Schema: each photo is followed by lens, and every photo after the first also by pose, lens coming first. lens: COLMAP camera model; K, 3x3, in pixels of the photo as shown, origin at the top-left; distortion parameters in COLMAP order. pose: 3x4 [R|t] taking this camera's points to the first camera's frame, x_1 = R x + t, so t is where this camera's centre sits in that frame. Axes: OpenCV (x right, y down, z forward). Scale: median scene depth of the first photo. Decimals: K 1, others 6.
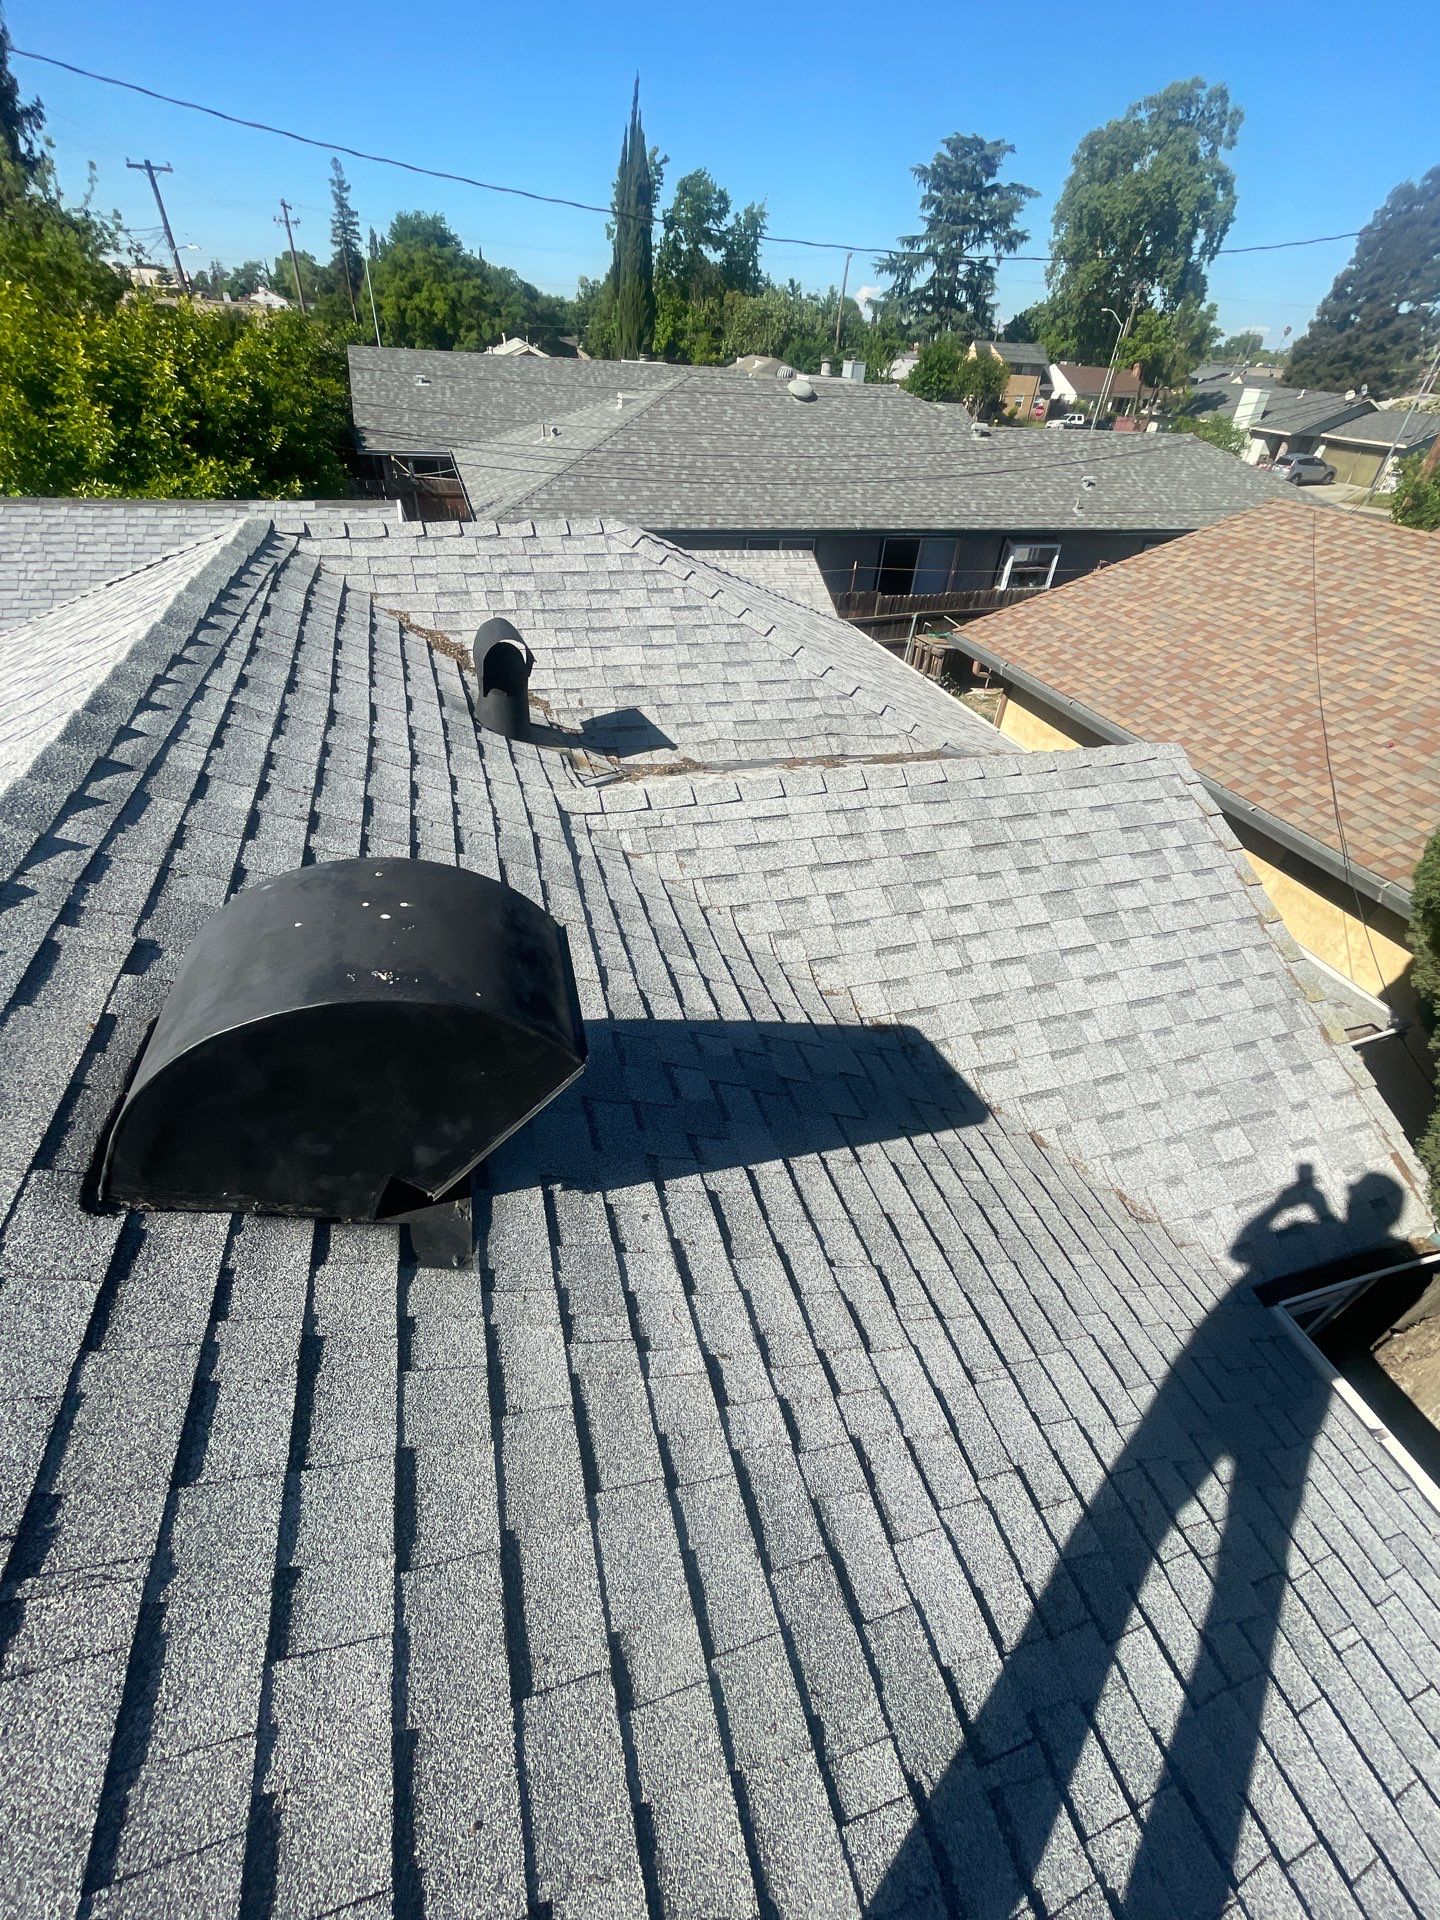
lens RADIAL K [[775.5, 0, 725.1], [0, 775.5, 962.4], [0, 0, 1]] dist [-0.003163, -0.000155]
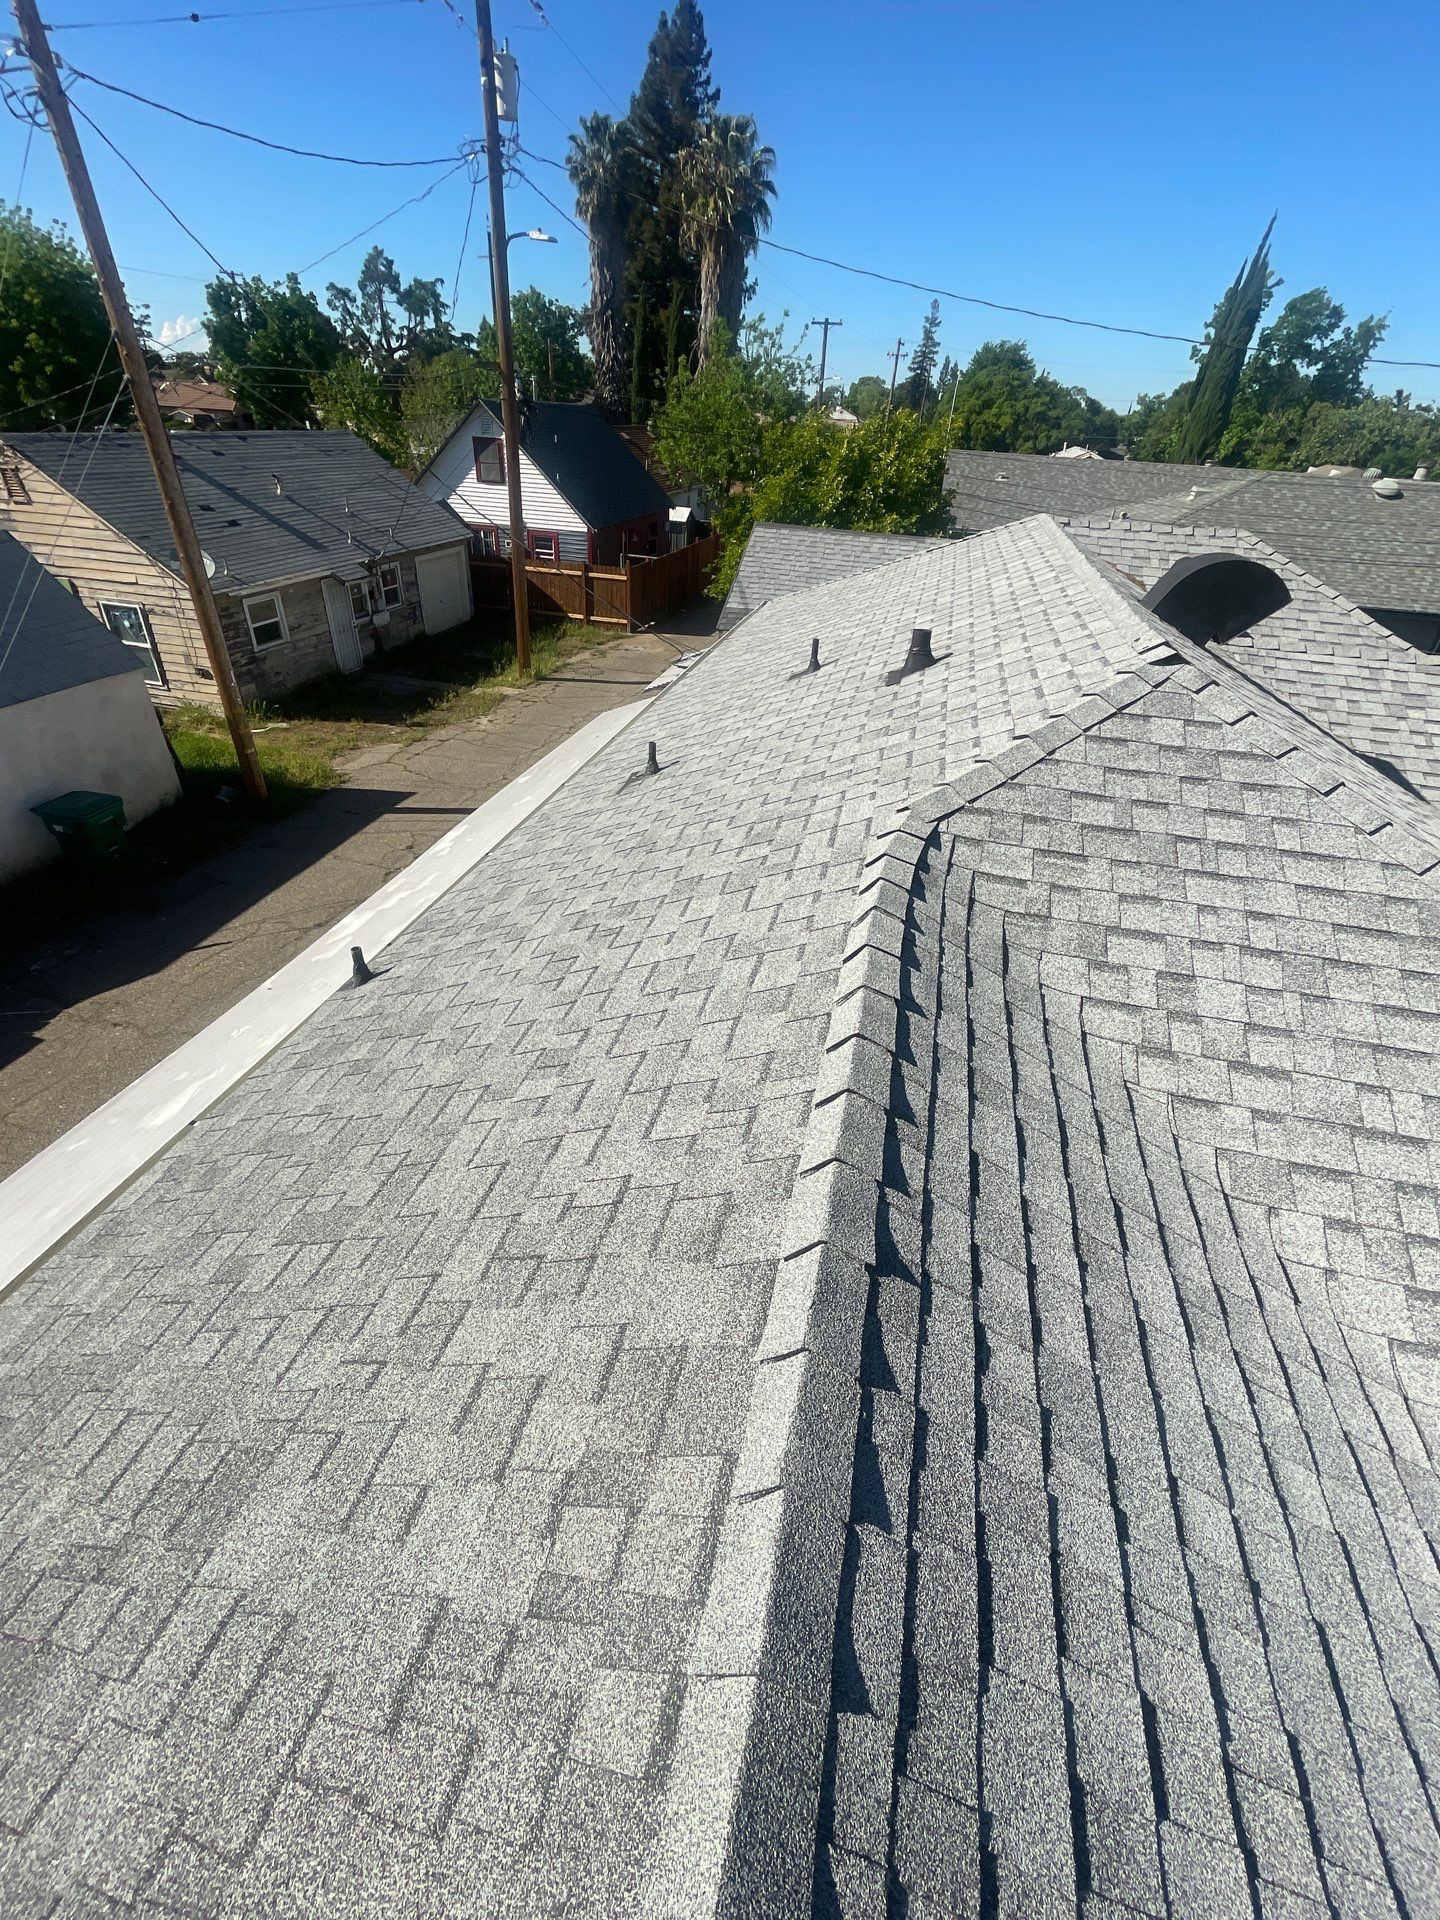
lens RADIAL K [[827.4, 0, 725.8], [0, 827.4, 962.3], [0, 0, 1]] dist [-0.003483, 0.000359]
pose [[0.864478, 0.268726, -0.424811, -0.012992], [-0.318942, 0.946436, -0.050346, 0.094960], [0.388527, 0.179013, 0.903881, -0.110122]]
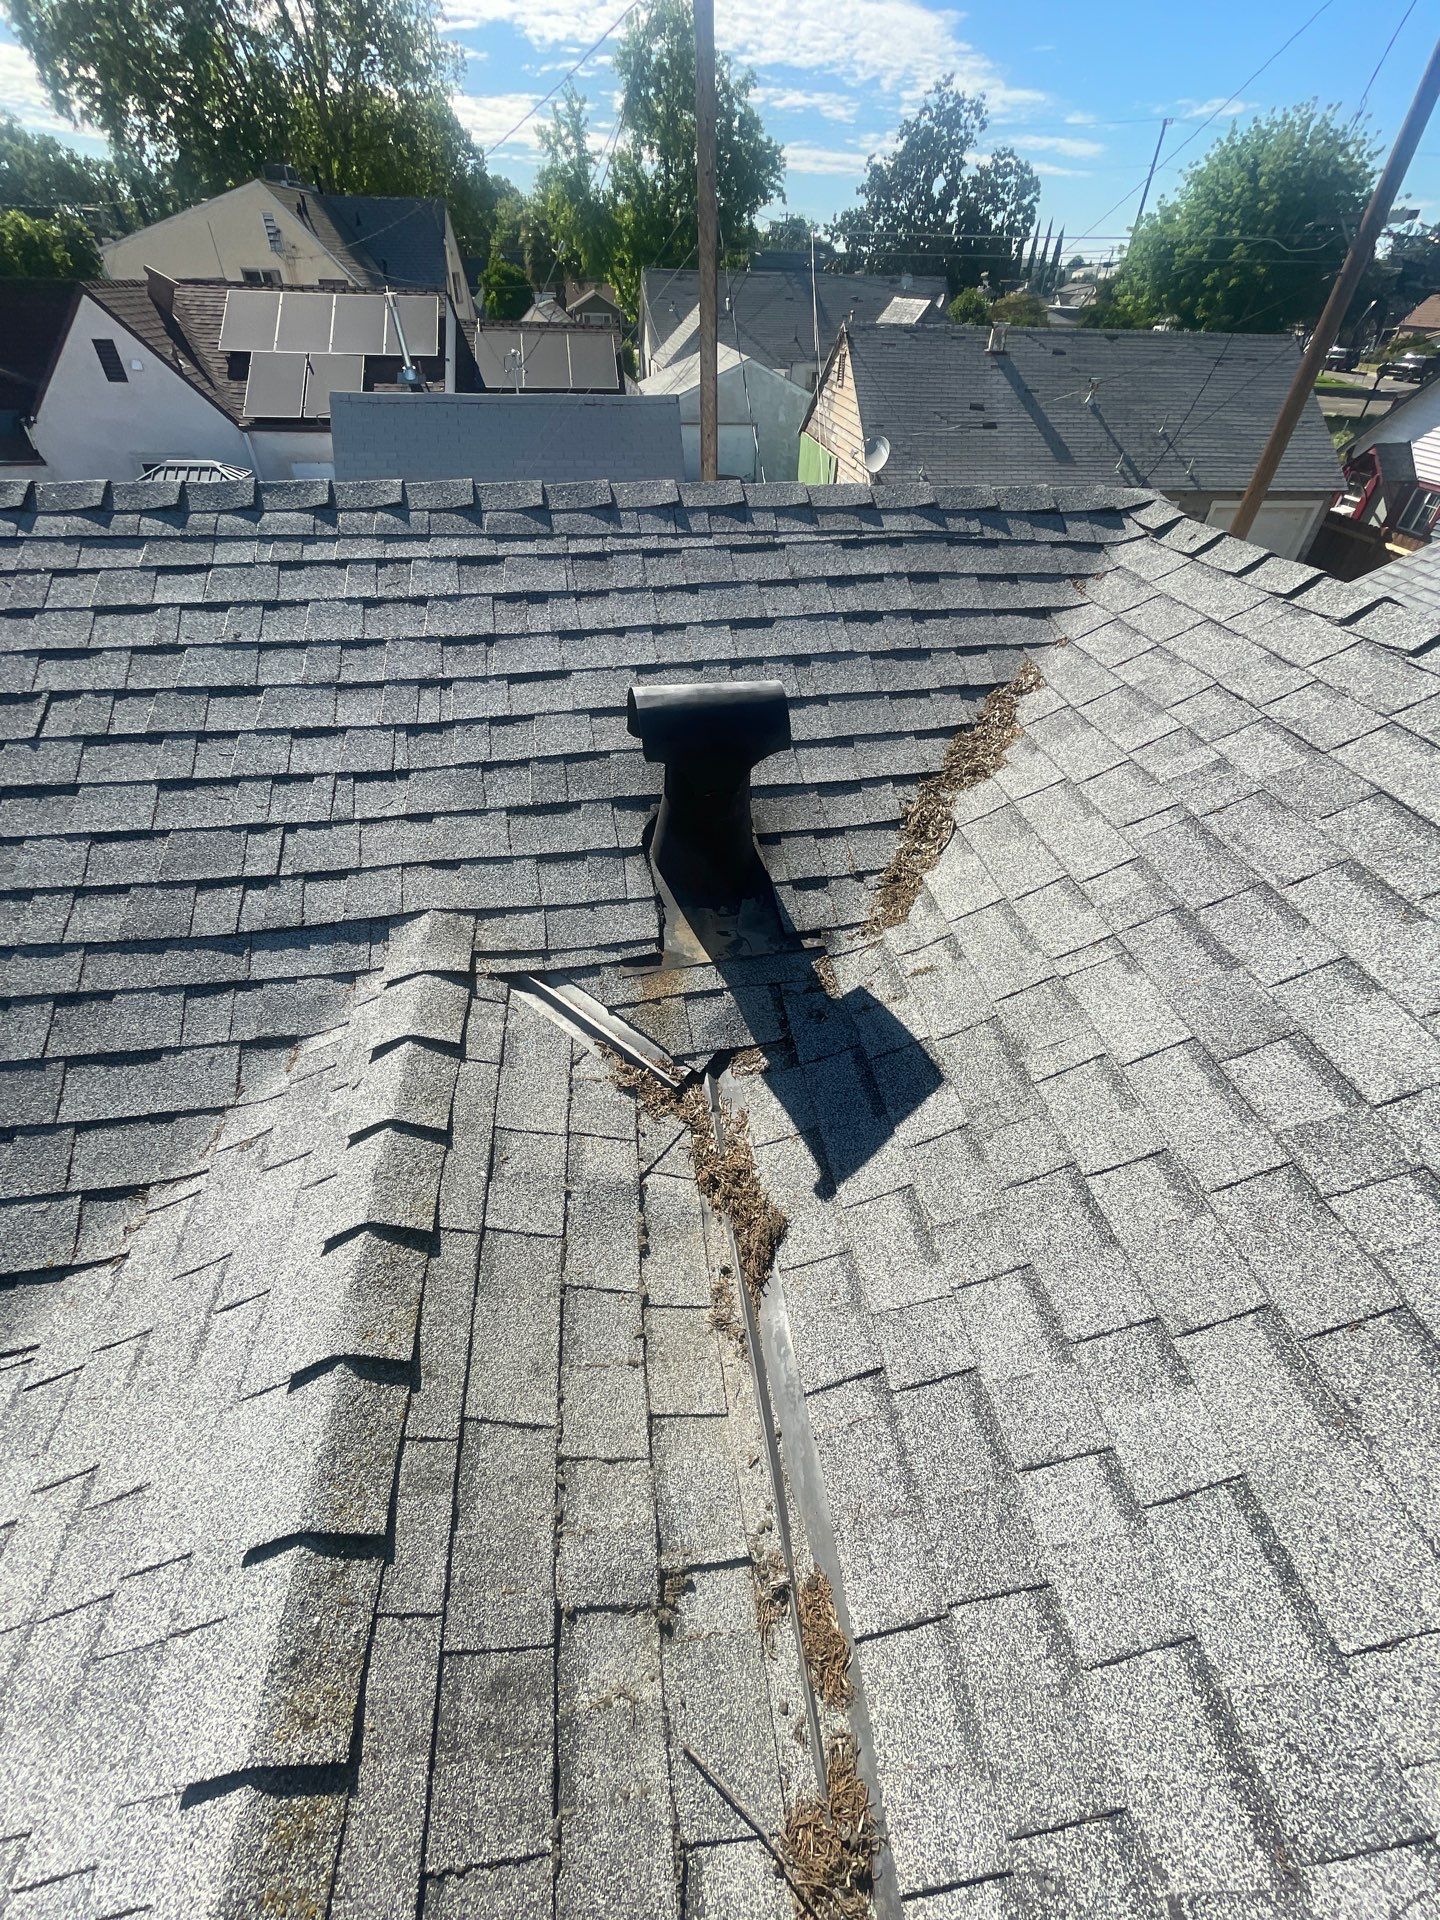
lens RADIAL K [[775.5, 0, 725.1], [0, 775.5, 962.4], [0, 0, 1]] dist [-0.003163, -0.000155]
pose [[-0.151695, 0.614499, -0.774196, 0.017361], [-0.650845, 0.527392, 0.546131, -0.054882], [0.743902, 0.586727, 0.319941, 0.085482]]
